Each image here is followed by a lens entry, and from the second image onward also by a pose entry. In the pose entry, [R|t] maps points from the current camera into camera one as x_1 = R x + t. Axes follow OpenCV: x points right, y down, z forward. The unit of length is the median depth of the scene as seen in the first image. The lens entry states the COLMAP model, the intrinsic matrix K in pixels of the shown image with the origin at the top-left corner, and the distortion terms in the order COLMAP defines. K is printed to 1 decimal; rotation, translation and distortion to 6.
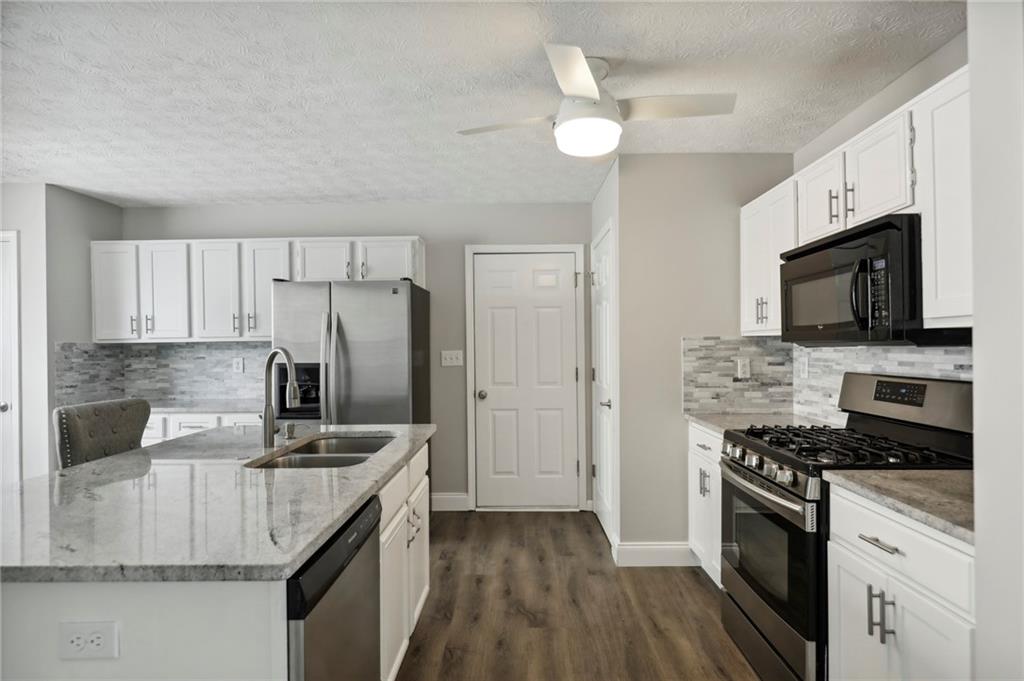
lens RADIAL K [[544.8, 0, 515.4], [0, 544.8, 341.7], [0, 0, 1]] dist [-0.001564, -0.000991]
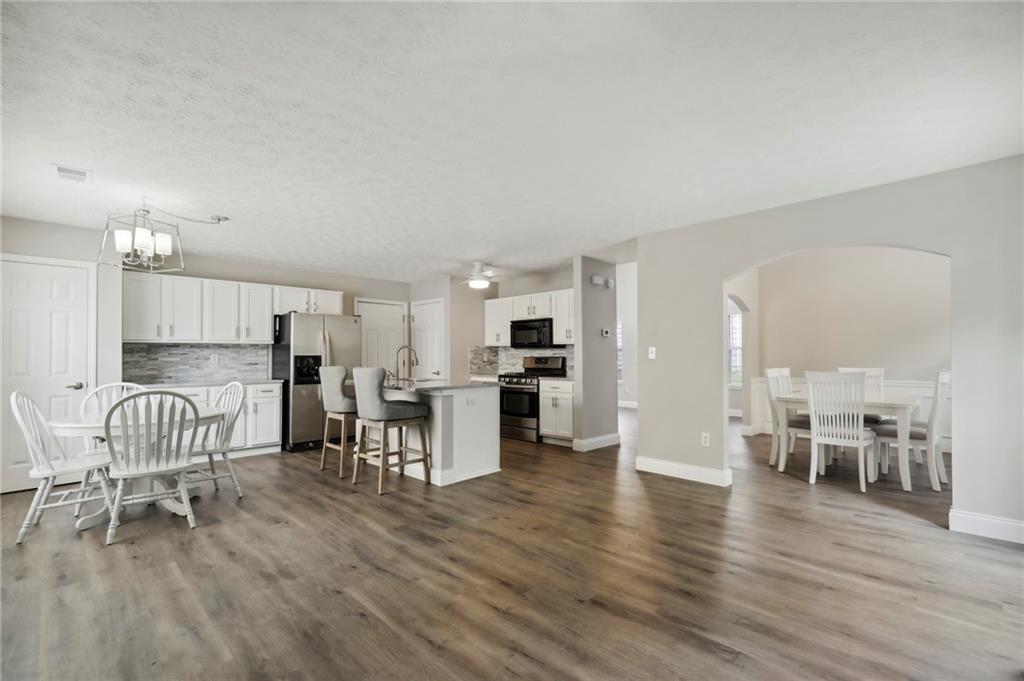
lens RADIAL K [[461.9, 0, 505.1], [0, 461.9, 345.4], [0, 0, 1]] dist [0.013042, -0.006786]
pose [[0.698216, 0.022518, 0.715533, -1.216110], [-0.006918, 0.999671, -0.024708, 0.043988], [-0.715854, 0.012301, 0.698142, -0.734996]]
